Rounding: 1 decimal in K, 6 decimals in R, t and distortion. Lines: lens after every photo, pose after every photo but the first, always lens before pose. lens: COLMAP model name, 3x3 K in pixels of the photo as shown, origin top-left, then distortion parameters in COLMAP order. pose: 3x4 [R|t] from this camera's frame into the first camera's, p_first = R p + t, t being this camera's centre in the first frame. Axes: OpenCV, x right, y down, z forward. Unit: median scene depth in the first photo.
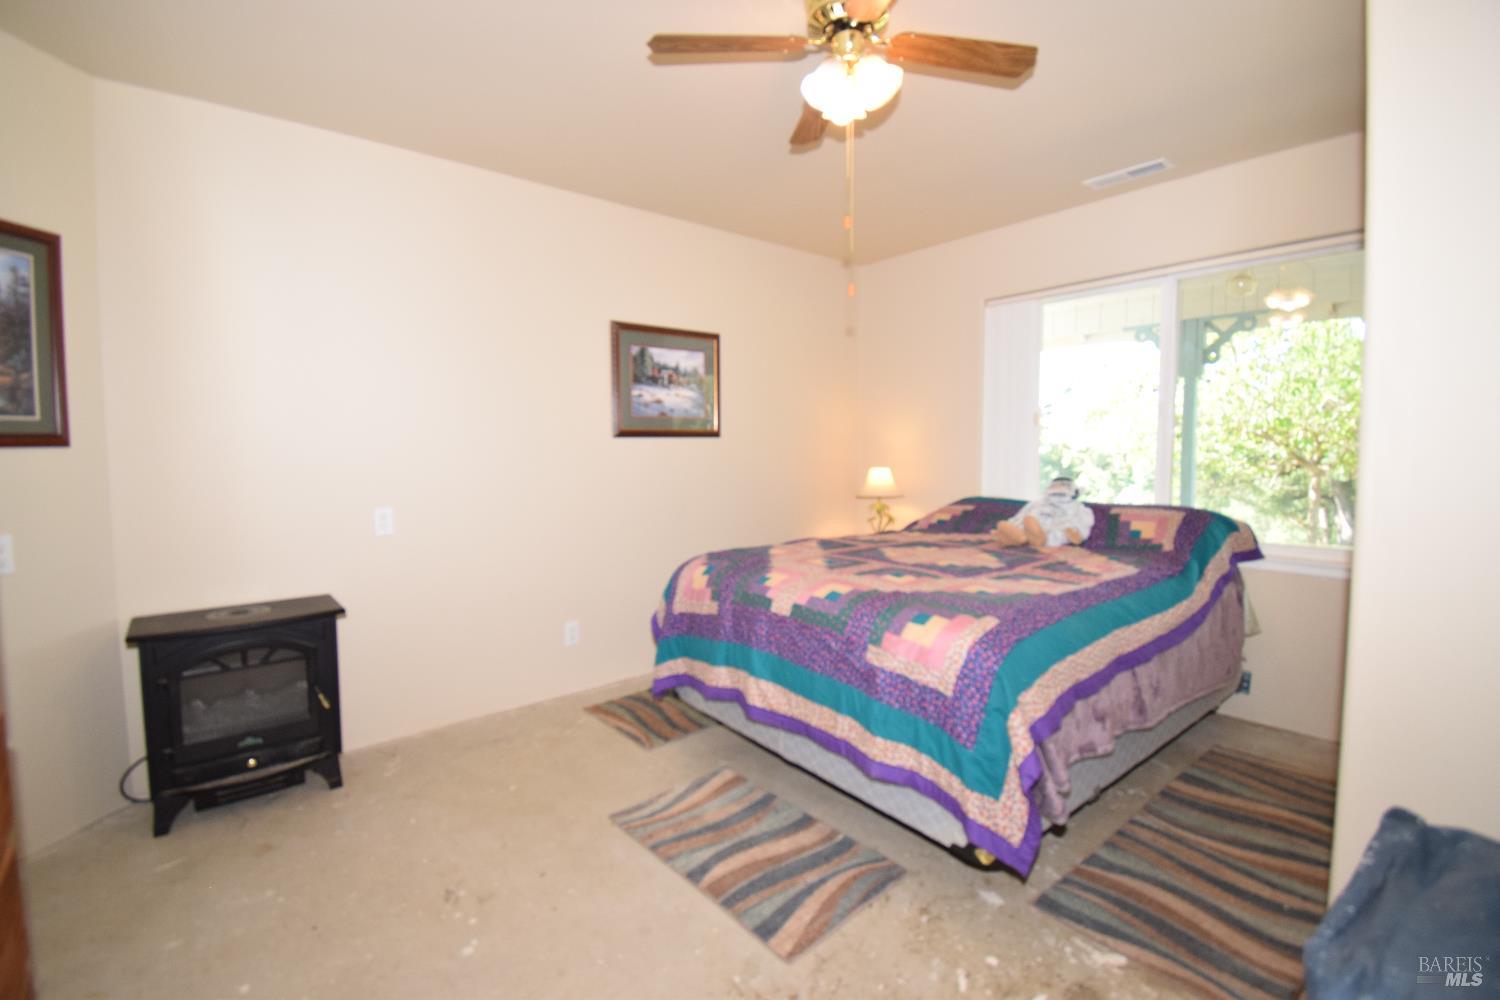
lens RADIAL K [[665.3, 0, 735.8], [0, 665.3, 499.4], [0, 0, 1]] dist [-0.001372, -0.010680]
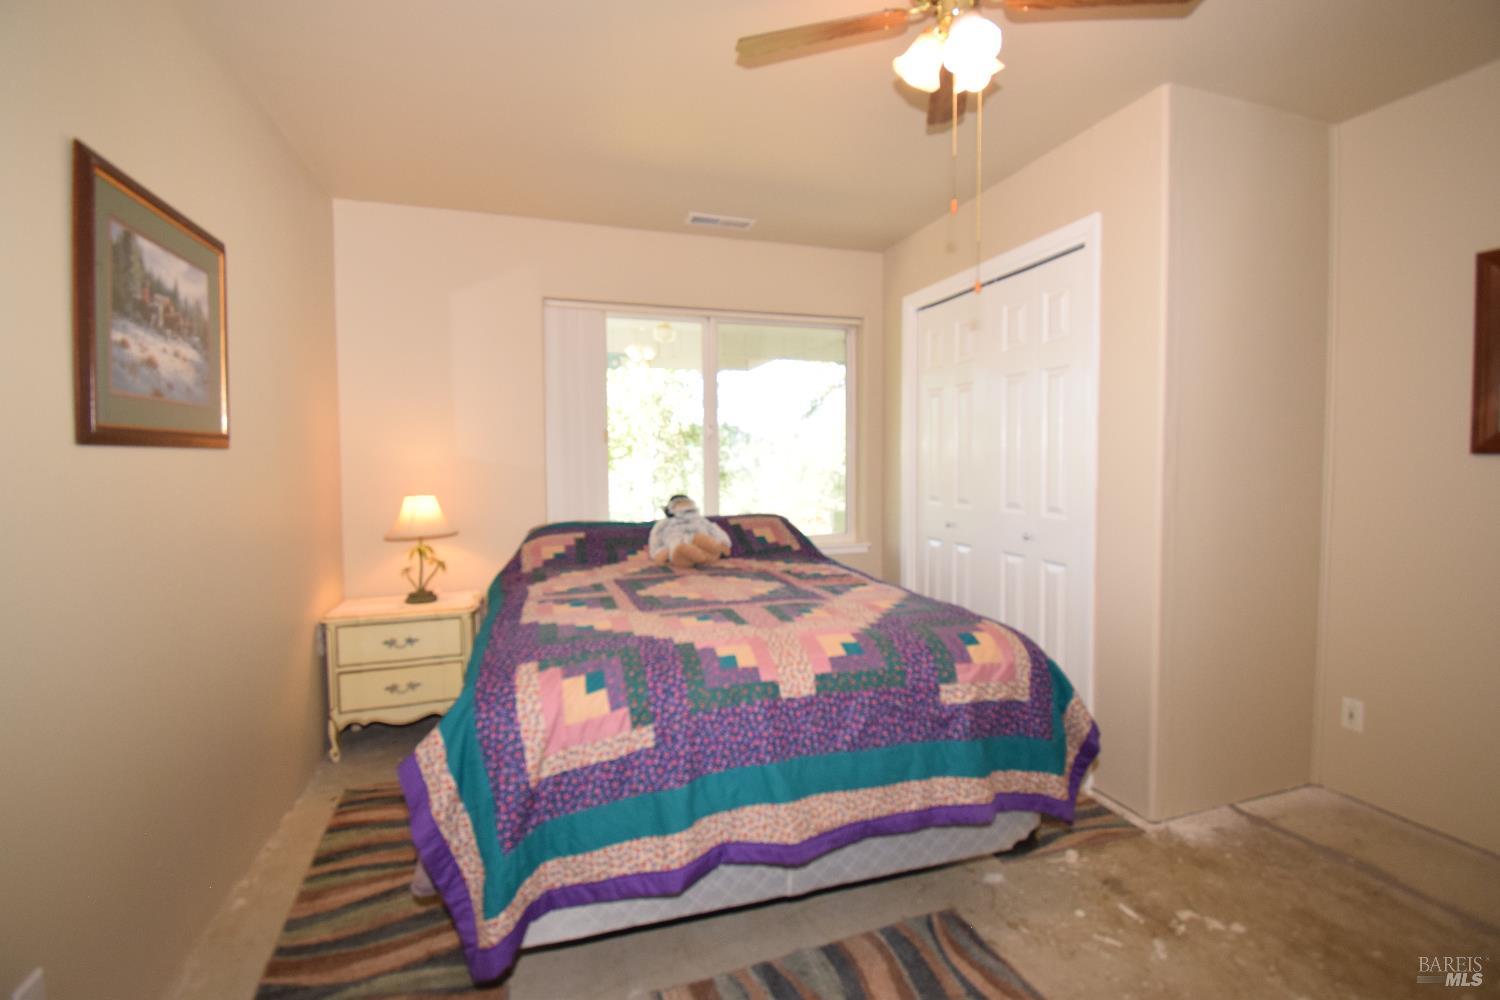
lens RADIAL K [[665.3, 0, 743.2], [0, 665.3, 493.1], [0, 0, 1]] dist [-0.001372, -0.010680]
pose [[0.352316, -0.042345, 0.934923, -0.472198], [0.078498, 0.996793, 0.015566, -0.047829], [-0.932583, 0.067905, 0.354510, 0.603592]]
